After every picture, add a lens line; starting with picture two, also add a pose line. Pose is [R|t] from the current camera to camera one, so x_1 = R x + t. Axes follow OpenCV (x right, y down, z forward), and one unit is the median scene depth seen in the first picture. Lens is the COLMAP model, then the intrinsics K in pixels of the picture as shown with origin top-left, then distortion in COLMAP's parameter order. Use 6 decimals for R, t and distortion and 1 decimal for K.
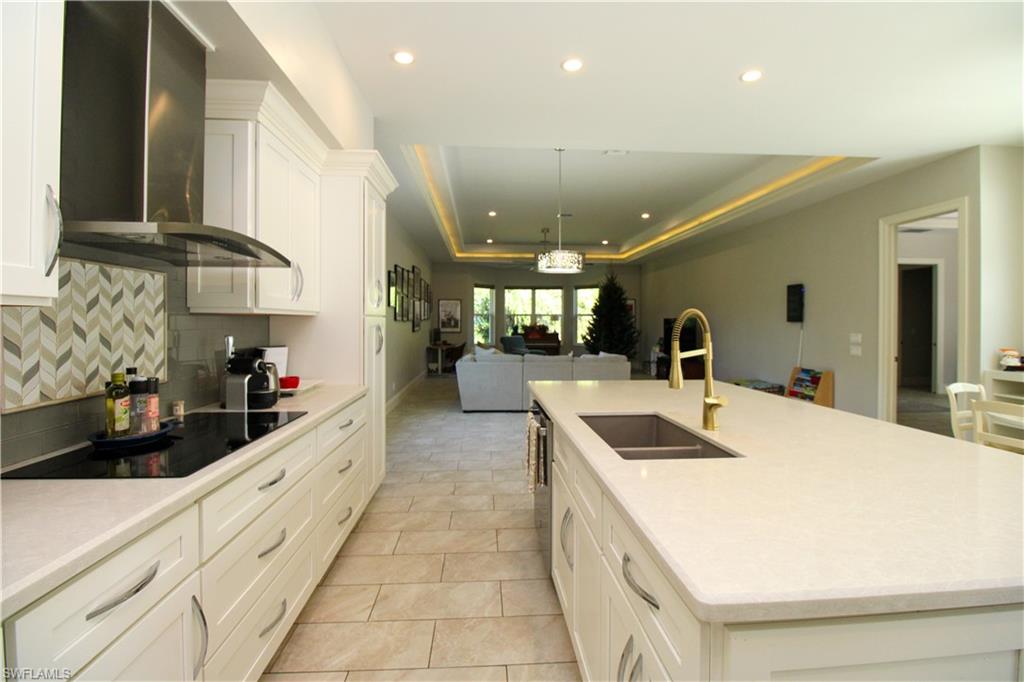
lens RADIAL K [[470.2, 0, 509.6], [0, 470.2, 324.9], [0, 0, 1]] dist [0.001960, -0.014467]
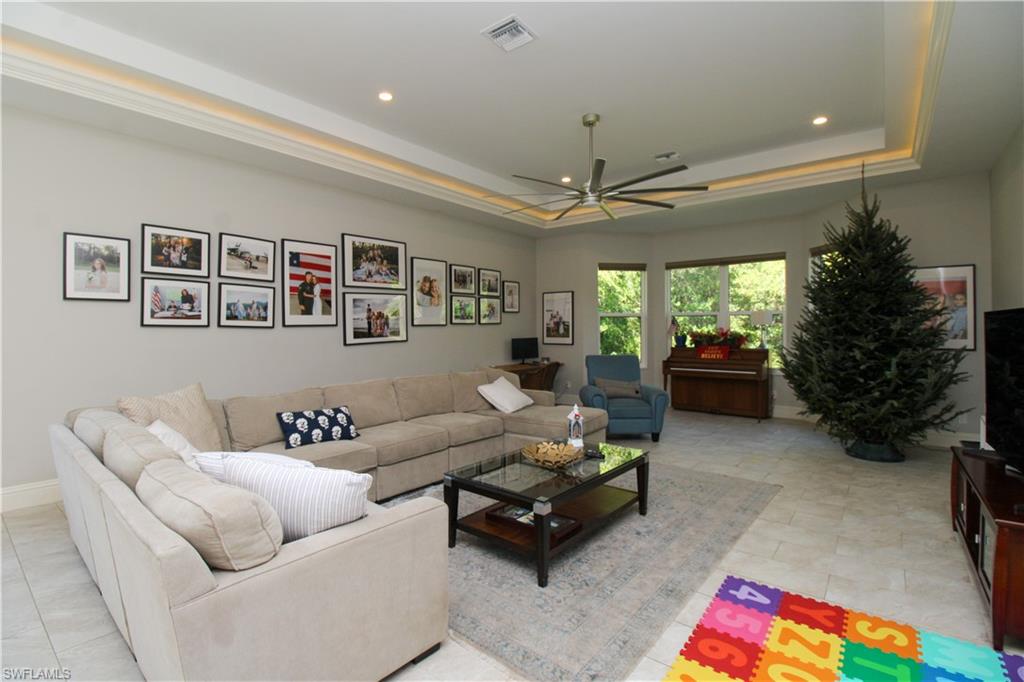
lens RADIAL K [[470.2, 0, 509.6], [0, 470.2, 324.9], [0, 0, 1]] dist [0.001960, -0.014467]
pose [[0.742969, -0.008034, -0.669278, 1.484839], [-0.000545, 0.999920, -0.012609, -0.013017], [0.669326, 0.009733, 0.742905, 2.997189]]
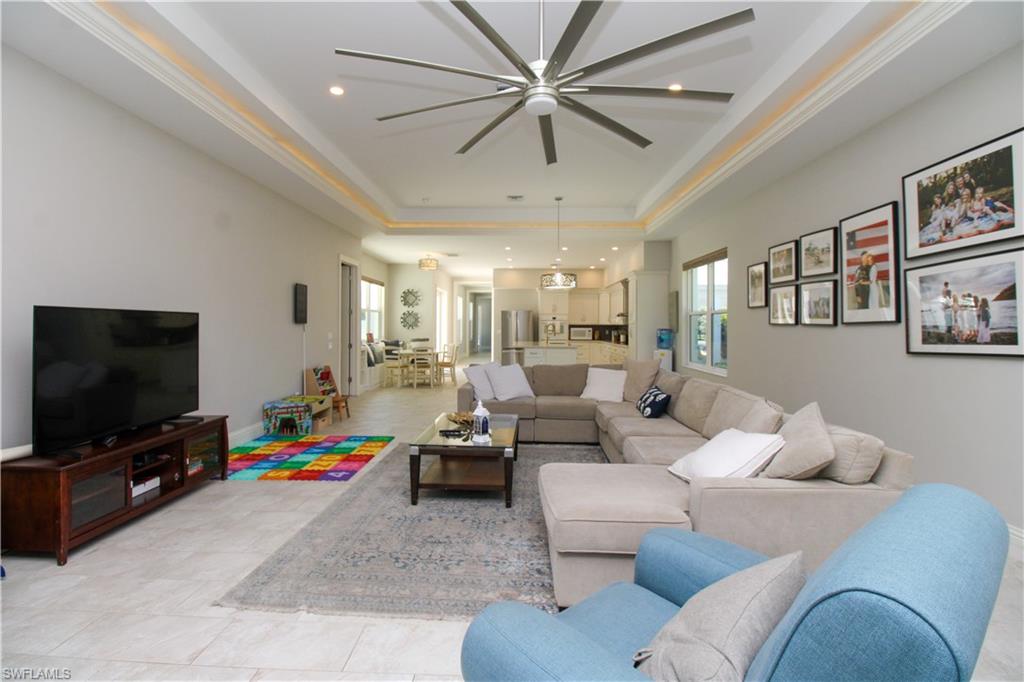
lens RADIAL K [[470.2, 0, 509.6], [0, 470.2, 324.9], [0, 0, 1]] dist [0.001960, -0.014467]
pose [[-0.996499, -0.006122, 0.083384, 0.333017], [-0.005848, 0.999977, 0.003535, -0.029835], [-0.083404, 0.003035, -0.996511, 5.977413]]
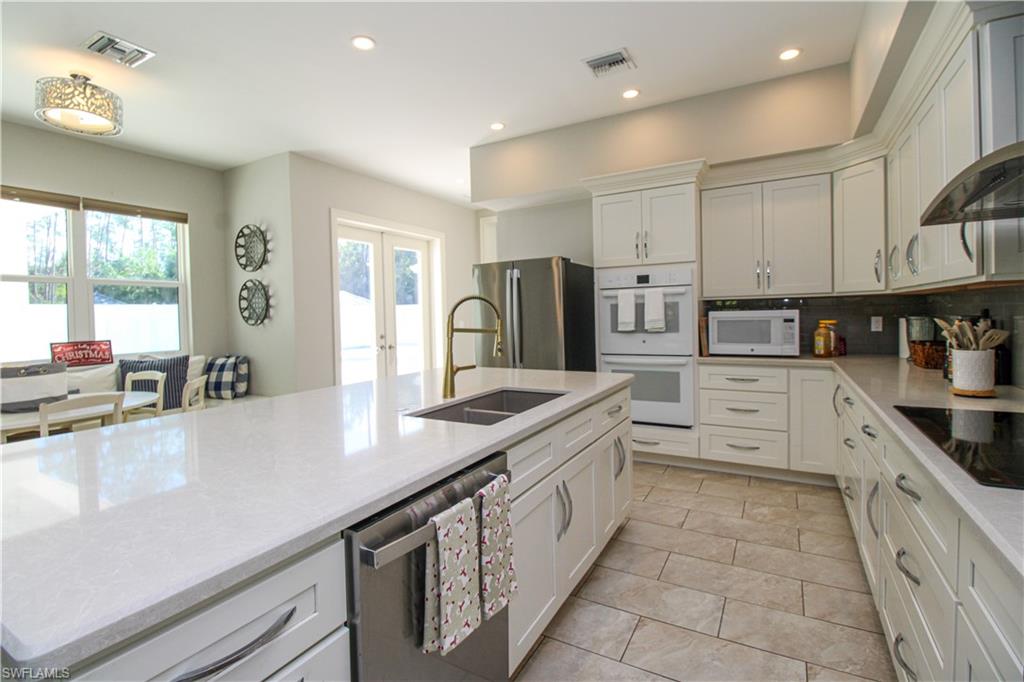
lens RADIAL K [[474.8, 0, 510.2], [0, 474.8, 324.6], [0, 0, 1]] dist [0.002760, -0.014739]
pose [[-0.835415, 0.004030, 0.549606, -0.292485], [0.024751, 0.999235, 0.030294, 0.005372], [-0.549063, 0.038911, -0.834875, 1.586037]]
